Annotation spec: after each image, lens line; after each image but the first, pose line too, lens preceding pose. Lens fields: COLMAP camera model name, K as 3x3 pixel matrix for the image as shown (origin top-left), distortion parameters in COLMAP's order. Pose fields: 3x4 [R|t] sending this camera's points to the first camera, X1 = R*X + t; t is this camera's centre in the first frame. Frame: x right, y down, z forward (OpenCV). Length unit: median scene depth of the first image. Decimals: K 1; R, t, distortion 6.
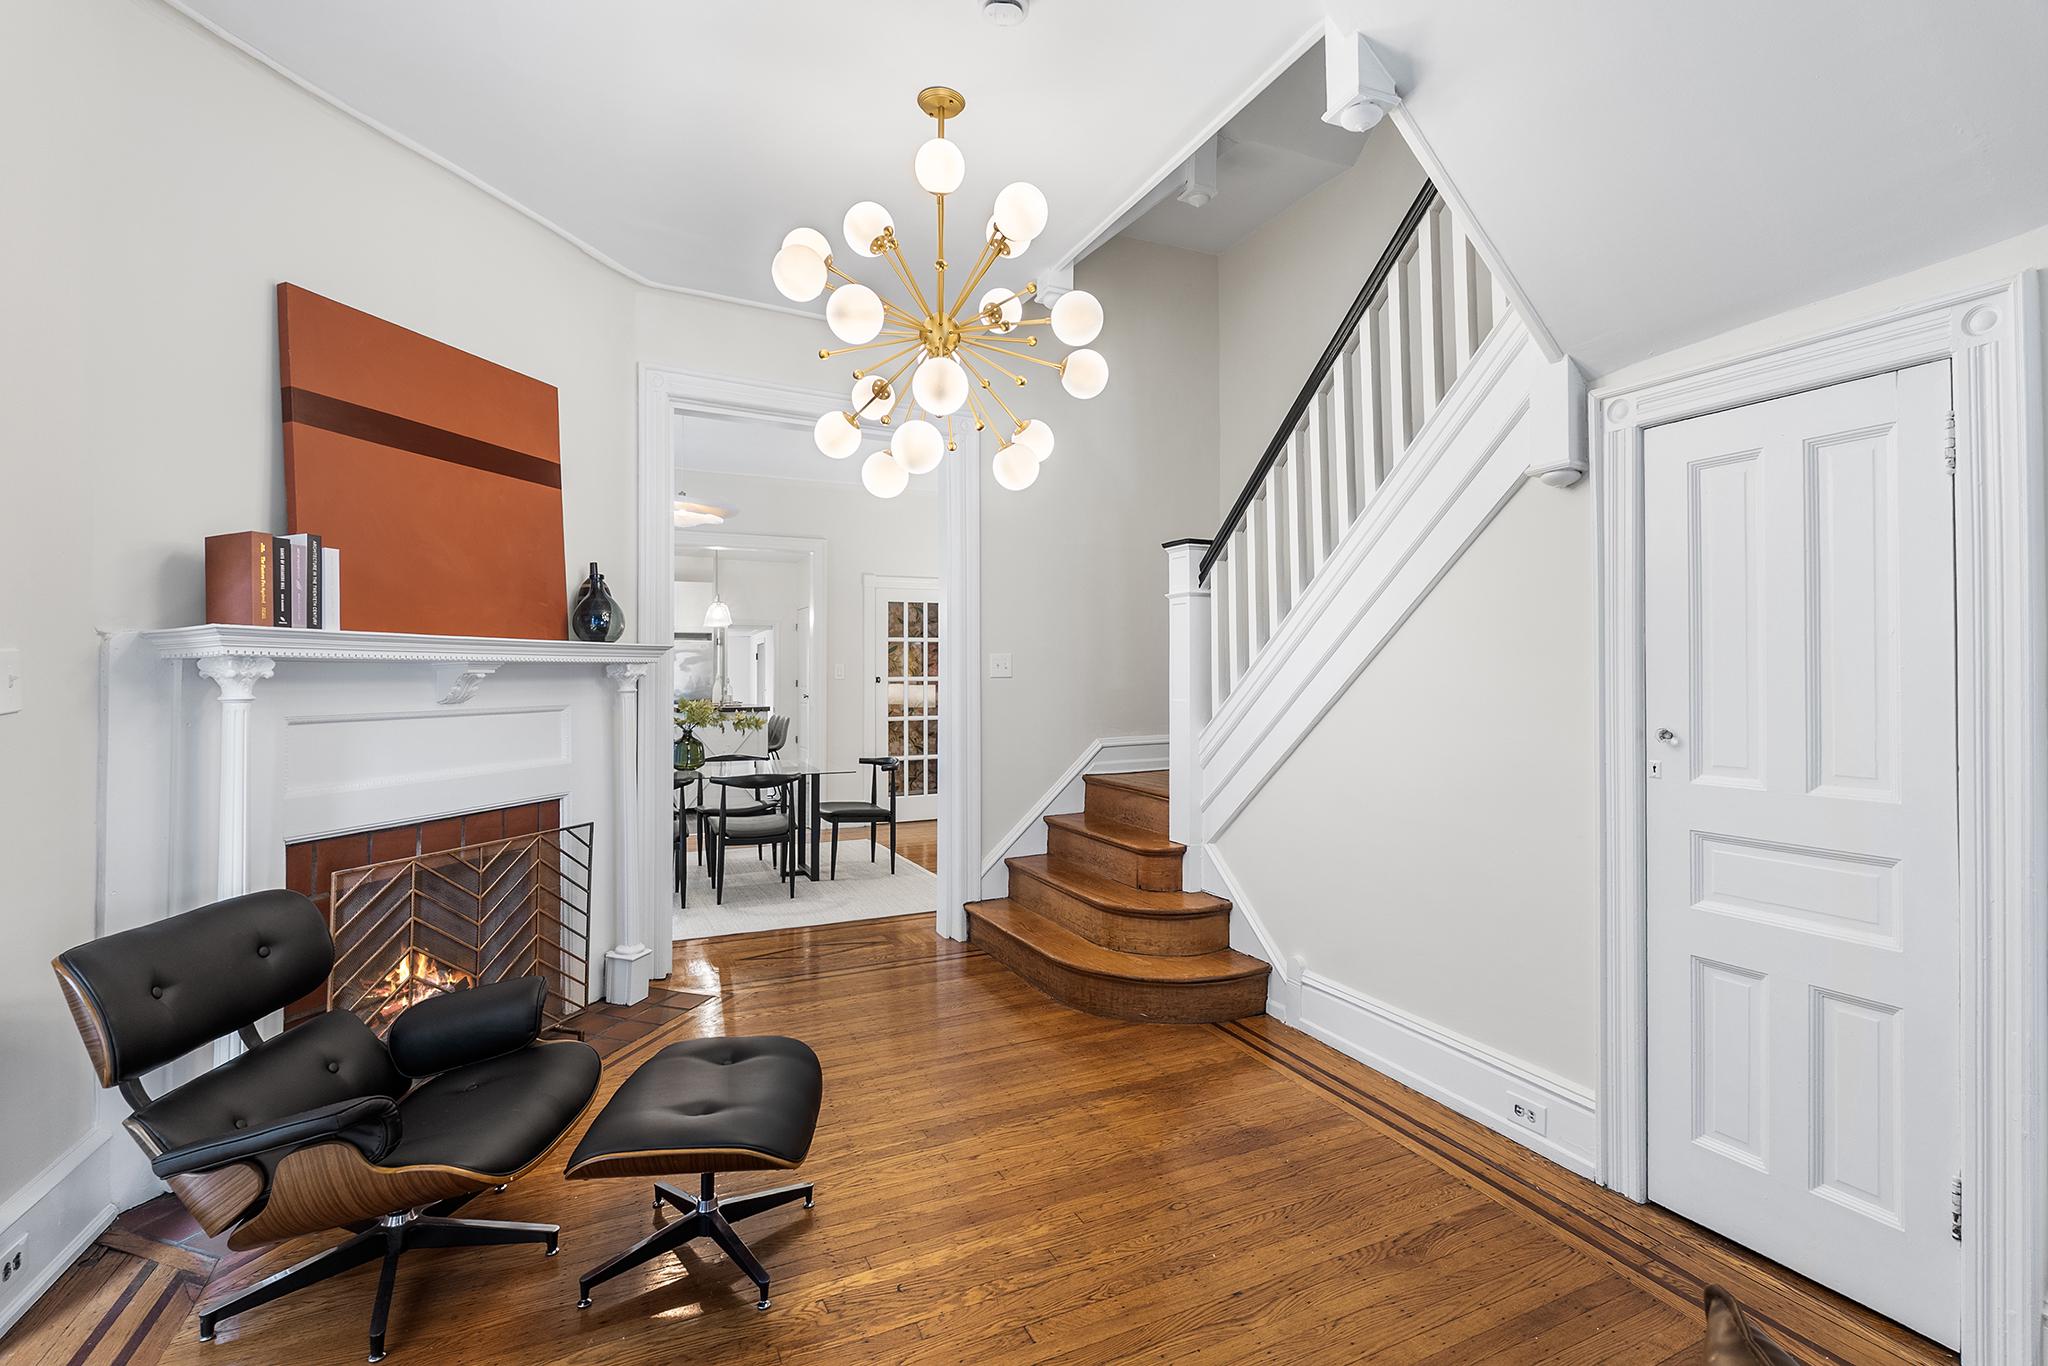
lens RADIAL K [[921.3, 0, 1022.9], [0, 921.3, 665.6], [0, 0, 1]] dist [-0.003832, 0.000730]
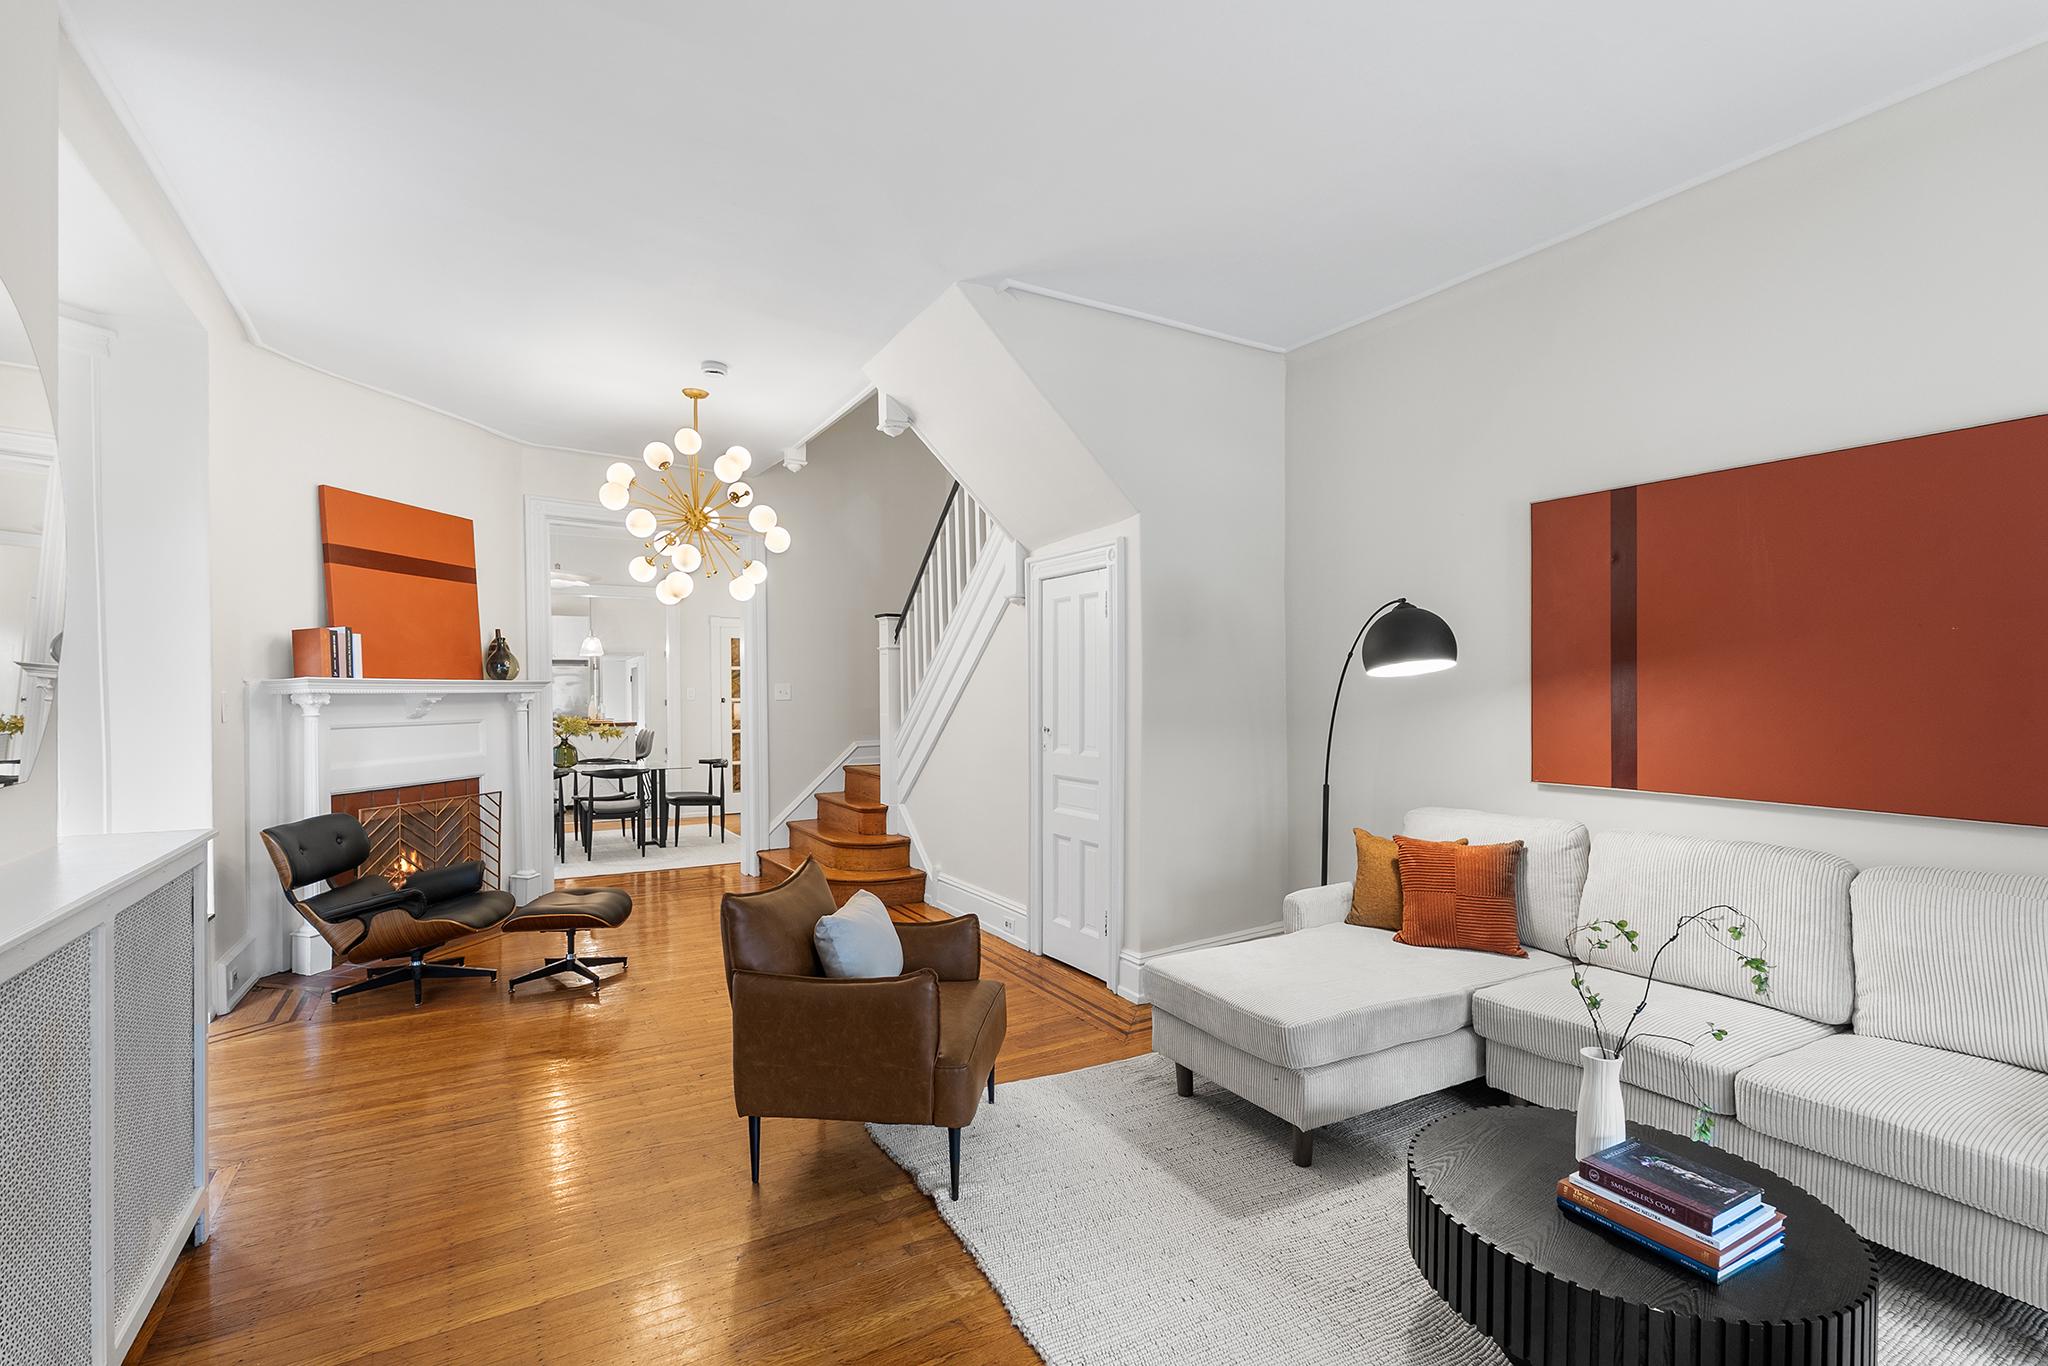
lens RADIAL K [[945.7, 0, 1018.8], [0, 945.7, 708.6], [0, 0, 1]] dist [-0.002094, 0.000041]
pose [[0.995808, -0.003904, 0.091388, 0.286211], [0.001288, 0.999588, 0.028671, -0.021707], [-0.091462, -0.028433, 0.995403, -0.728533]]
